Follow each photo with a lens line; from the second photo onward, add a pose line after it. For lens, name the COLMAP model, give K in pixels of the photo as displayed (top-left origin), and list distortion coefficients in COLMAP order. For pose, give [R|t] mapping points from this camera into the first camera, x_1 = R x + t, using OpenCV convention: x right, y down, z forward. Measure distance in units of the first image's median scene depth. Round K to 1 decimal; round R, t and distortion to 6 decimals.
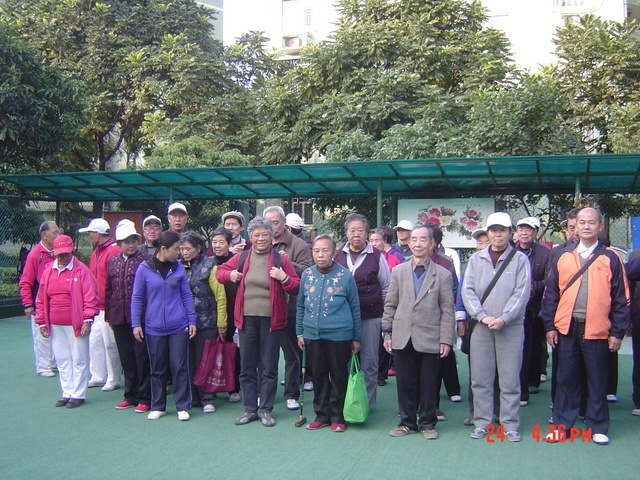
lens RADIAL K [[801.3, 0, 320.0], [0, 801.3, 240.0], [0, 0, 1]] dist [-0.003059, -0.082245]
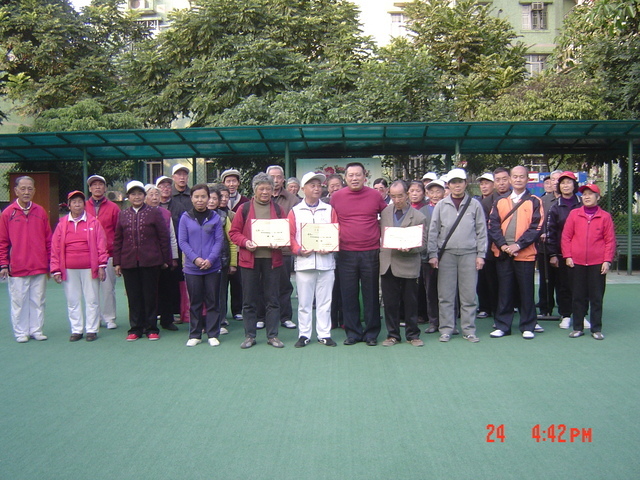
lens RADIAL K [[778.5, 0, 320.0], [0, 778.5, 240.0], [0, 0, 1]] dist [-0.025113, -0.036052]
pose [[0.976732, -0.023759, 0.213141, -0.083658], [0.012415, 0.998442, 0.054405, 0.002725], [-0.214102, -0.050493, 0.975505, -0.060354]]
